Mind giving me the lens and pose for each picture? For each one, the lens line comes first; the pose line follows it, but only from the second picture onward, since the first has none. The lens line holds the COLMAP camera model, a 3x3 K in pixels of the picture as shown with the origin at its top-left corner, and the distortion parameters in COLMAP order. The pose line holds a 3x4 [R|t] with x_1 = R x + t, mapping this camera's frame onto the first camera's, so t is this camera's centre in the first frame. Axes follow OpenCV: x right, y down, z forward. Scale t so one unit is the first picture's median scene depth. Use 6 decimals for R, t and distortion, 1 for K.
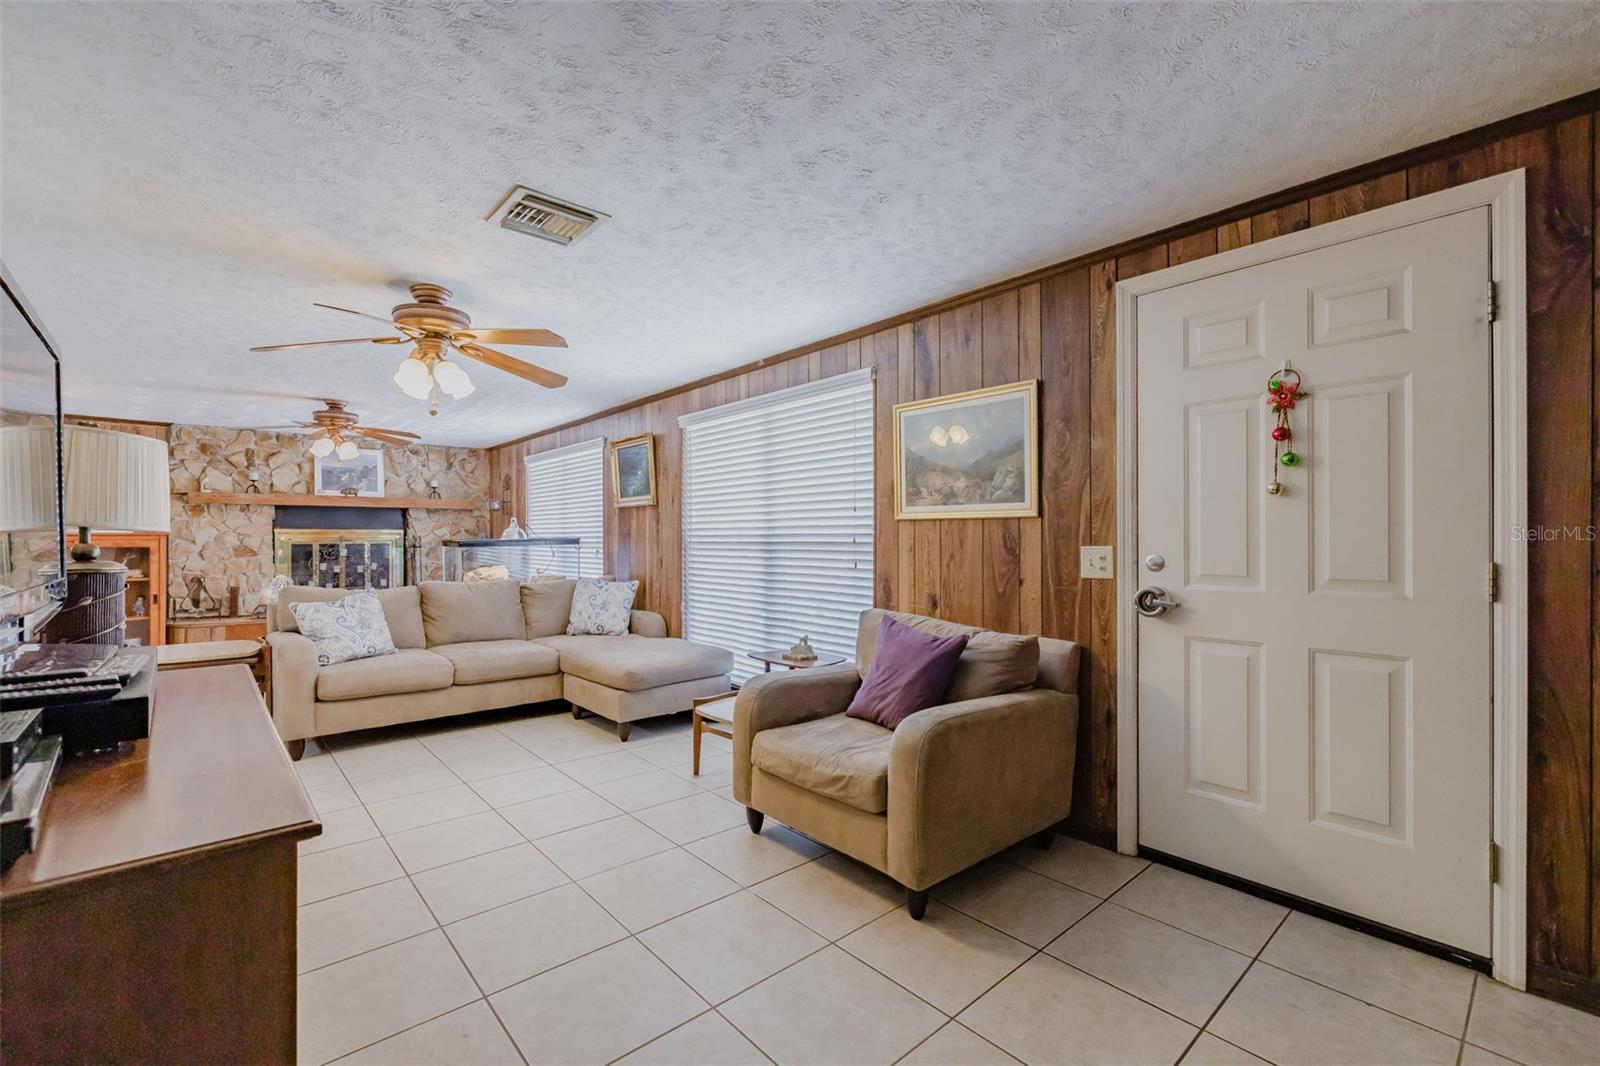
lens RADIAL K [[687.8, 0, 790.3], [0, 687.8, 535.1], [0, 0, 1]] dist [0.001324, 0.000728]
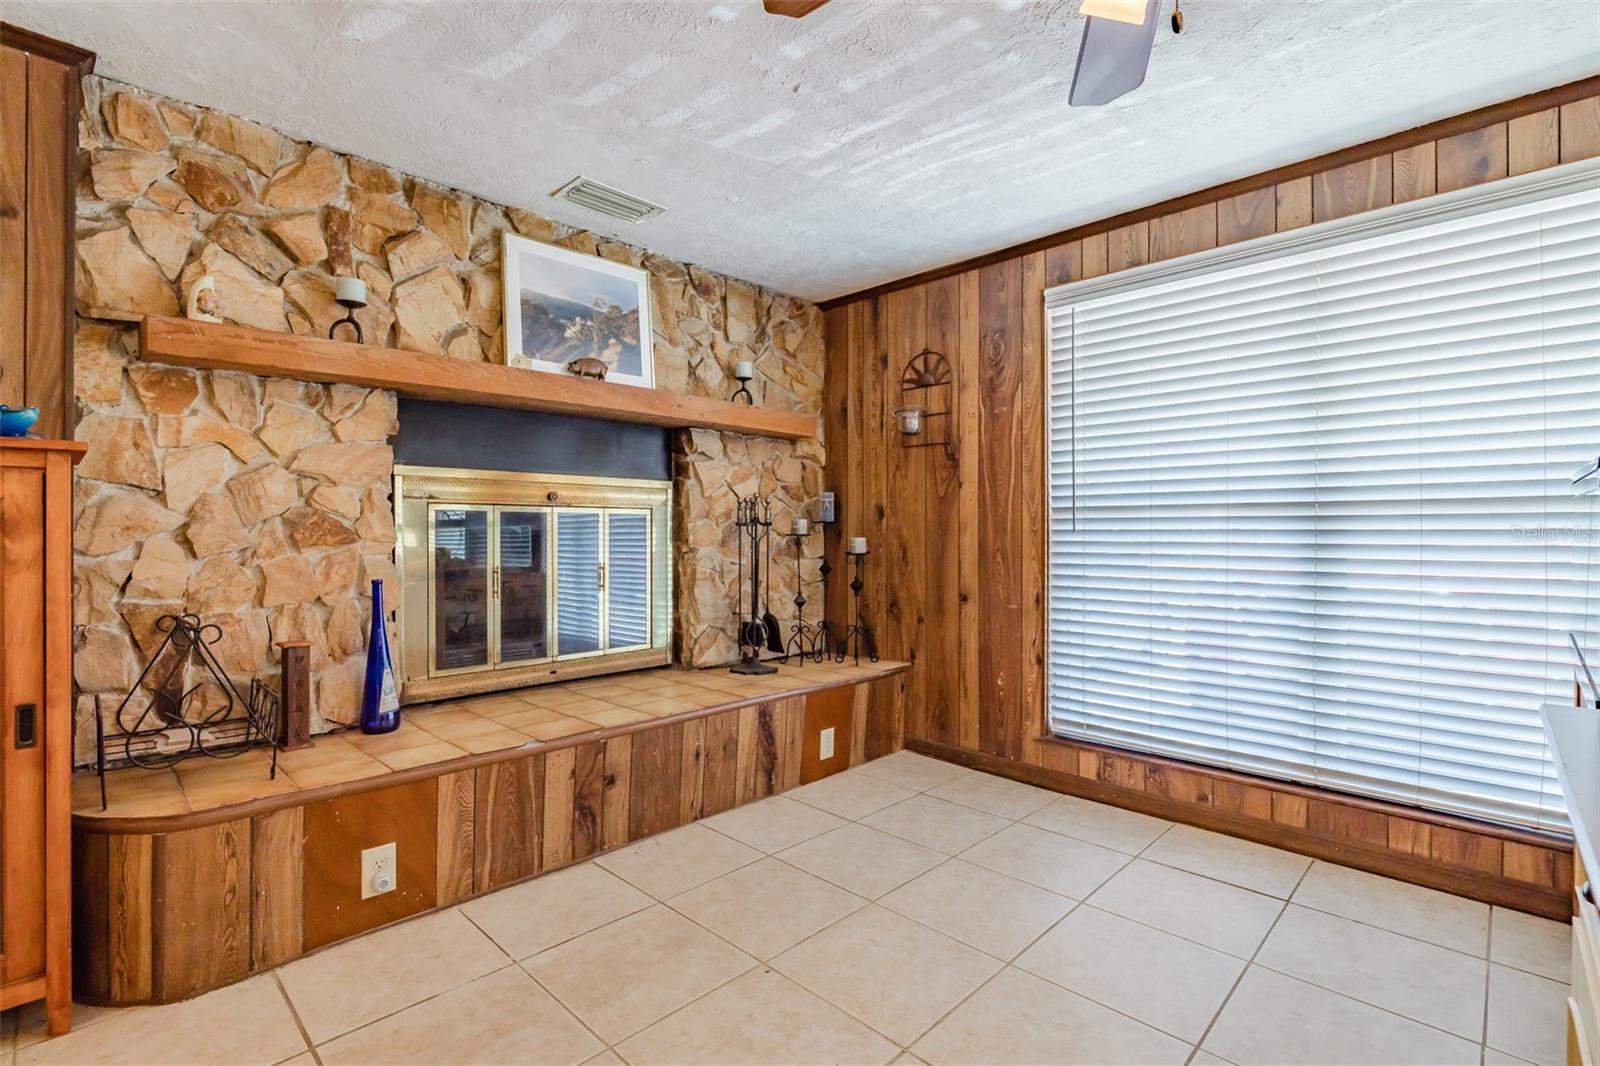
lens RADIAL K [[734.0, 0, 796.2], [0, 734.0, 531.3], [0, 0, 1]] dist [-0.005179, 0.000494]
pose [[0.996671, 0.001020, 0.081527, -0.686679], [-0.001516, 0.999981, 0.006015, 0.025343], [-0.081519, -0.006119, 0.996653, 0.737420]]
